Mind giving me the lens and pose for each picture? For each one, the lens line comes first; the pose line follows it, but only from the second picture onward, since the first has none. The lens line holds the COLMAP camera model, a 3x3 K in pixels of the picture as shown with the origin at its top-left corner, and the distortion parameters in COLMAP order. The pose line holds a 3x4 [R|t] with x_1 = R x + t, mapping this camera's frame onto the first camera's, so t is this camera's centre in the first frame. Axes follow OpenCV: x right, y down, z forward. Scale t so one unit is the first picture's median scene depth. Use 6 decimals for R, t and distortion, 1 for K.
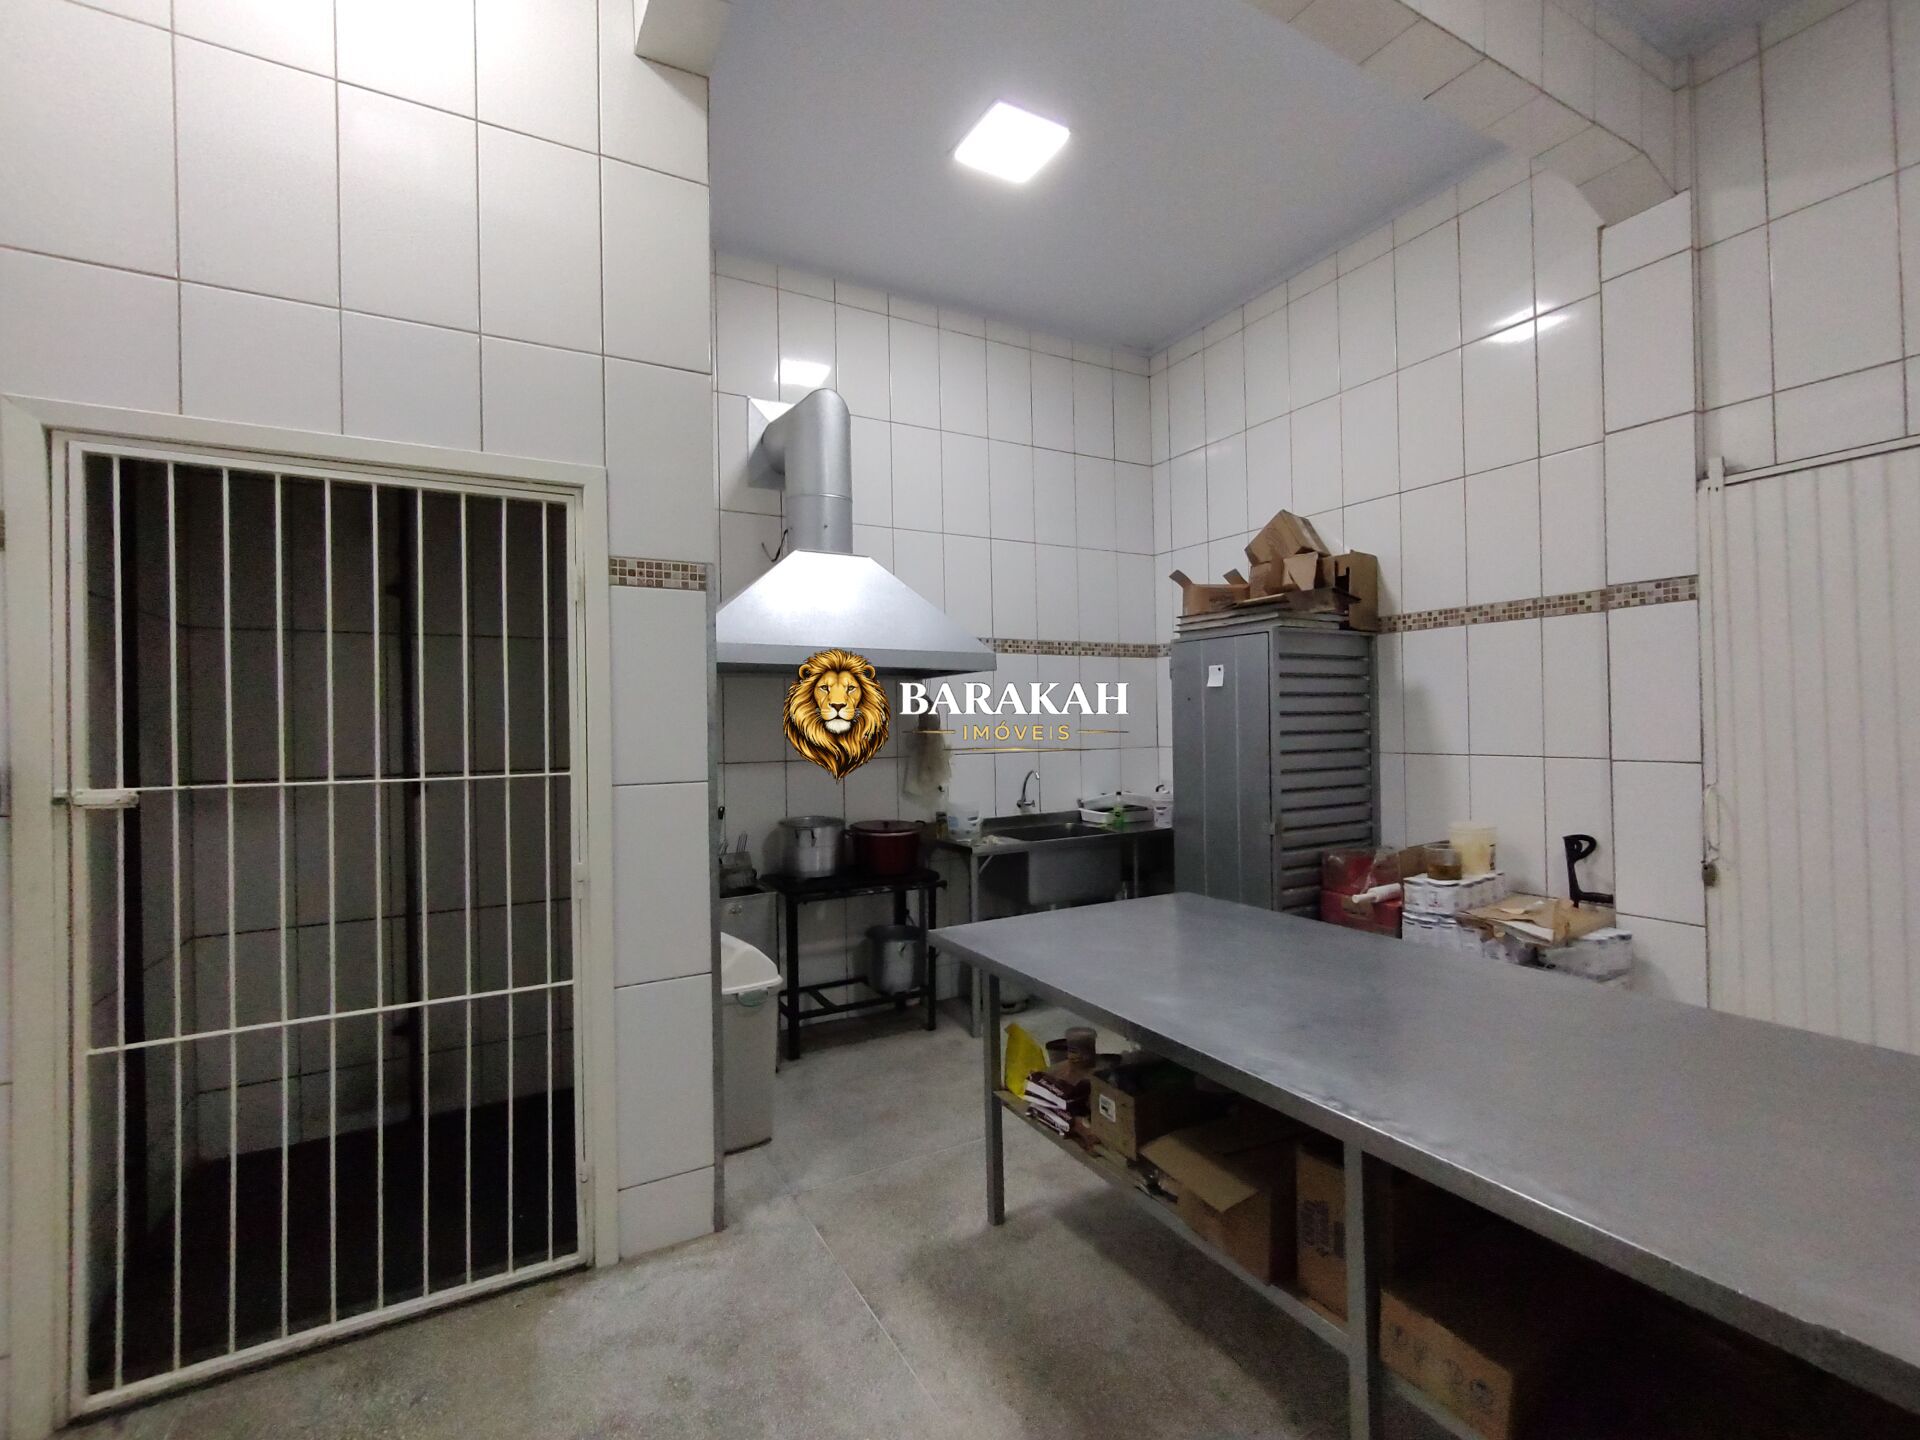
lens RADIAL K [[864.2, 0, 963.1], [0, 864.2, 714.6], [0, 0, 1]] dist [-0.002022, 0.001433]
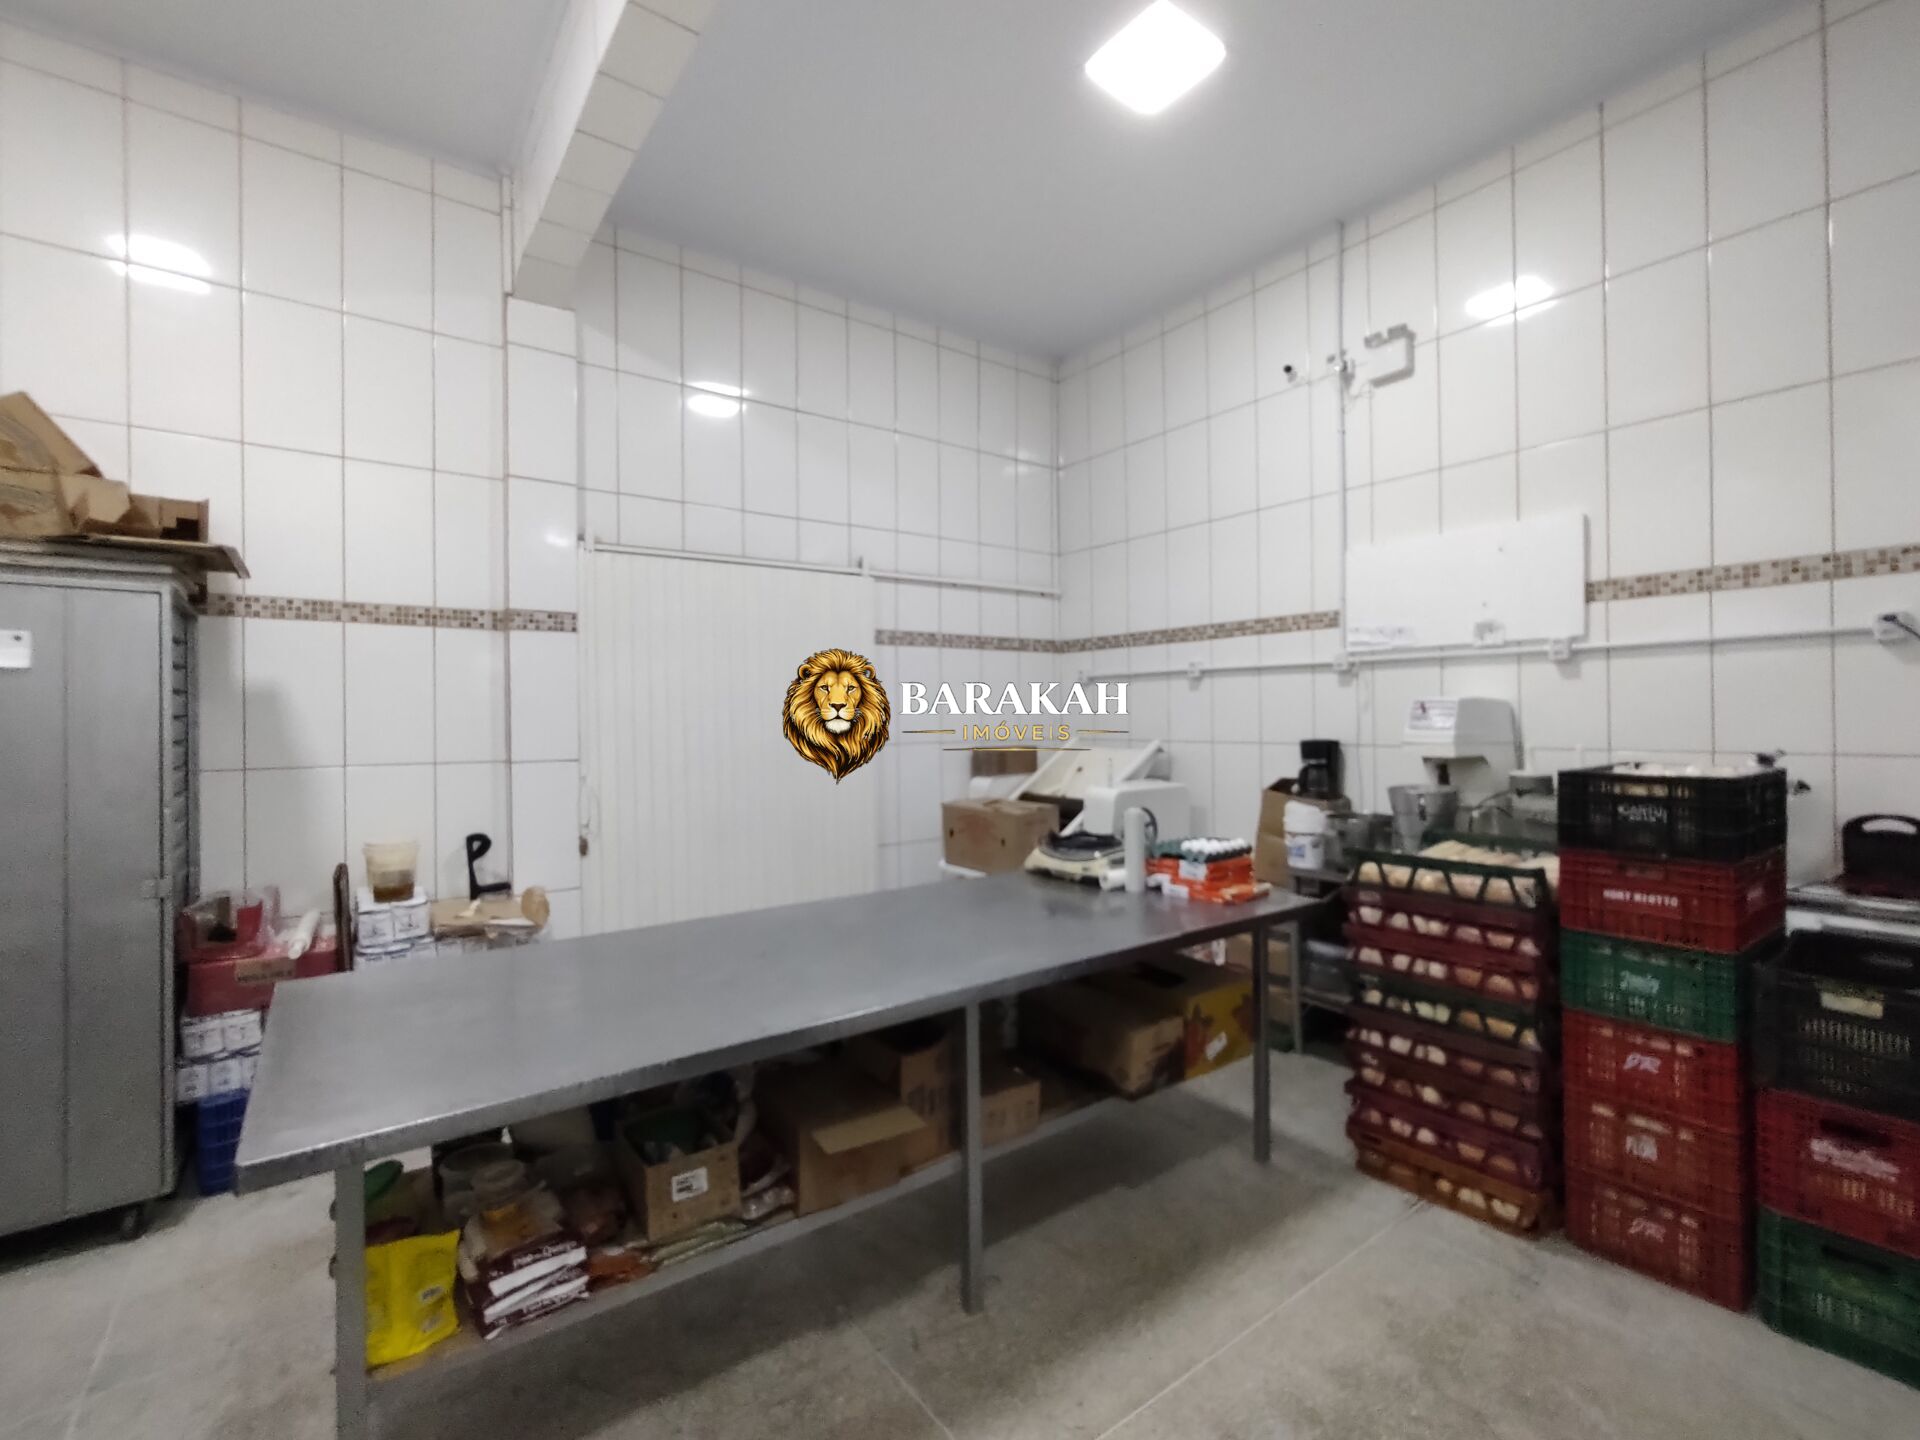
lens RADIAL K [[864.2, 0, 959.9], [0, 864.2, 716.9], [0, 0, 1]] dist [-0.002022, 0.001433]
pose [[-0.138638, 0.021928, 0.990100, -0.442965], [0.005338, 0.999757, -0.021395, 0.019795], [-0.990329, 0.002319, -0.138721, 0.550946]]
